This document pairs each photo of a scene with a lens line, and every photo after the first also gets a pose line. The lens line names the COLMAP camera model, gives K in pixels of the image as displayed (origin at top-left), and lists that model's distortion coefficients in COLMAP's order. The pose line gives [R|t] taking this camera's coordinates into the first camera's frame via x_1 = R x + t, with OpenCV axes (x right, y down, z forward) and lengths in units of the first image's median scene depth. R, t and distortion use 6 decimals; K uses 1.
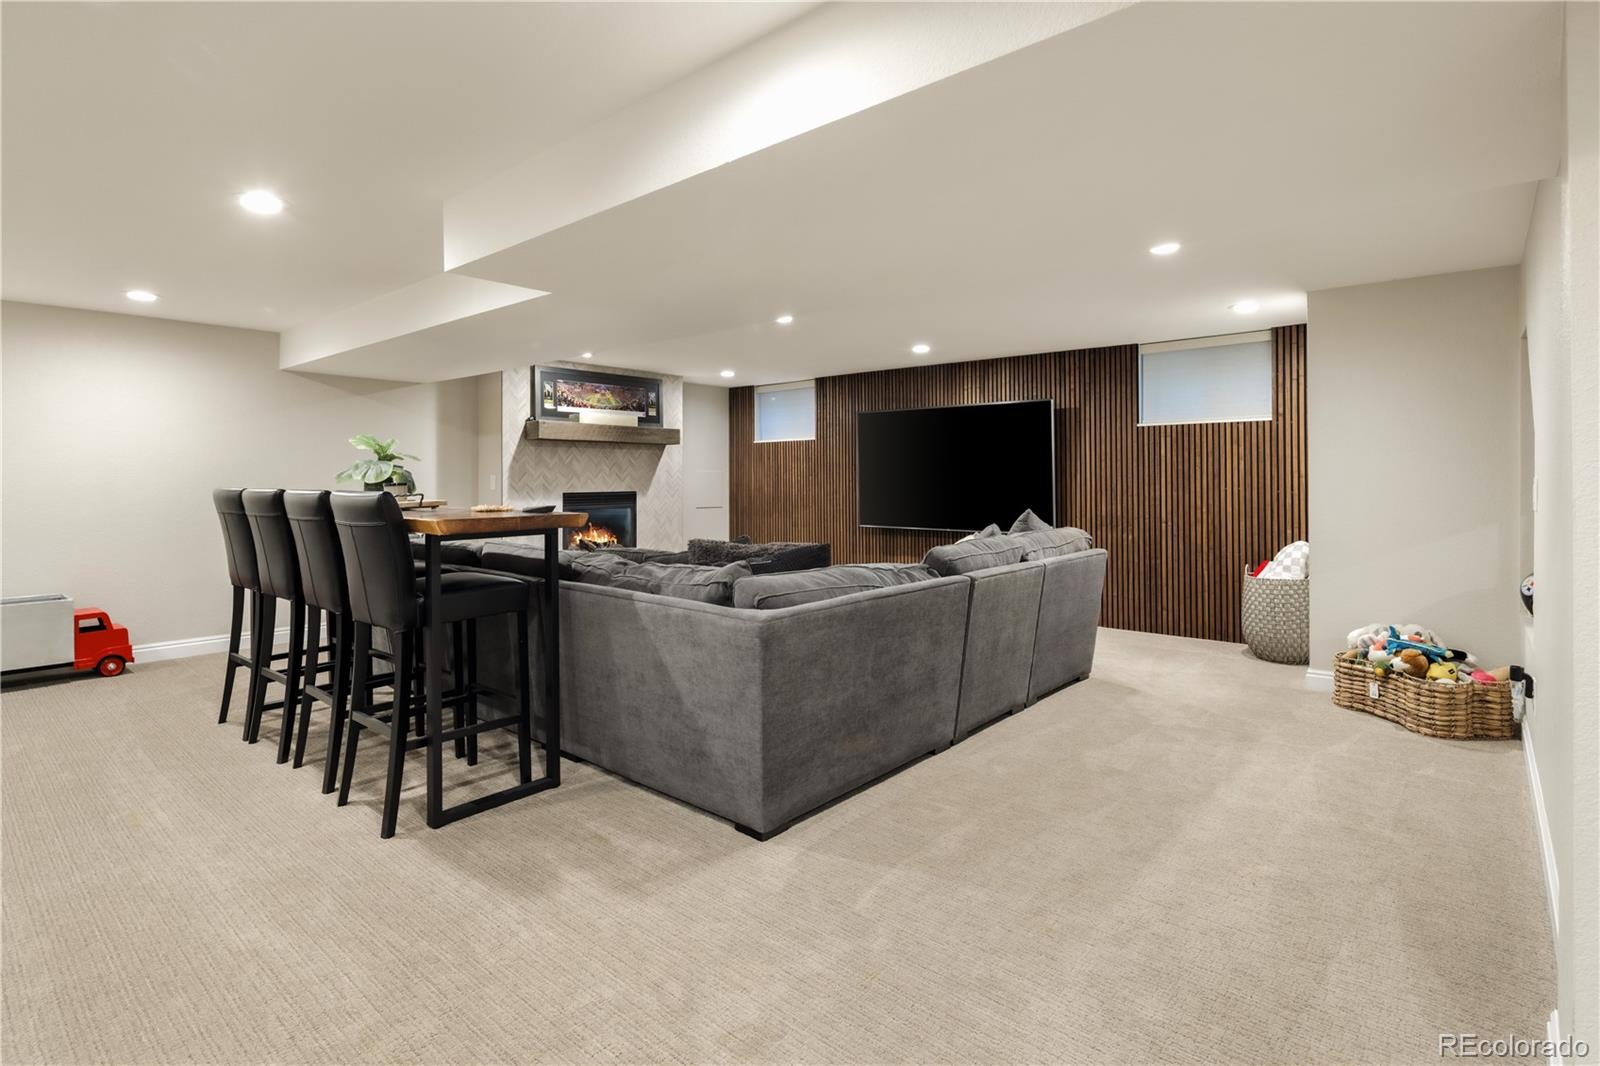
lens RADIAL K [[789.0, 0, 799.3], [0, 789.0, 473.5], [0, 0, 1]] dist [-0.000083, -0.000233]
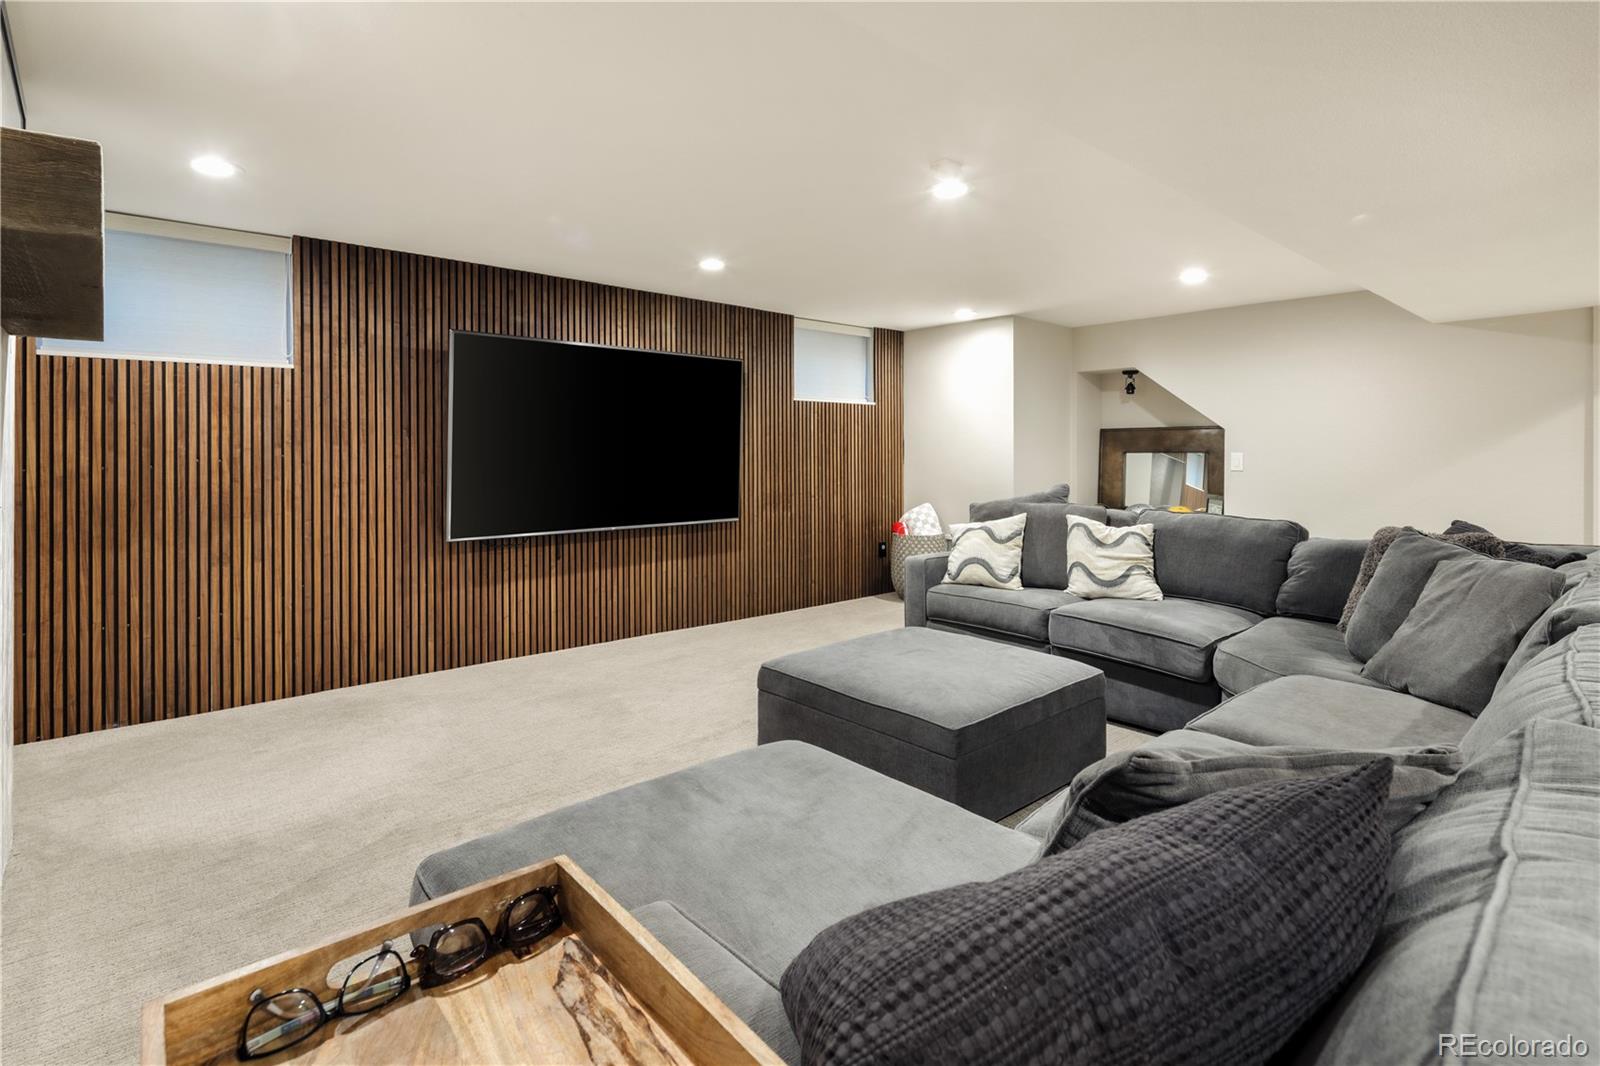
lens RADIAL K [[767.1, 0, 791.9], [0, 767.1, 448.2], [0, 0, 1]] dist [-0.000594, -0.000045]
pose [[0.148384, 0.005431, 0.988915, -0.460586], [-0.008187, 0.999957, -0.004263, 0.003715], [-0.988896, -0.007464, 0.148422, 0.776097]]
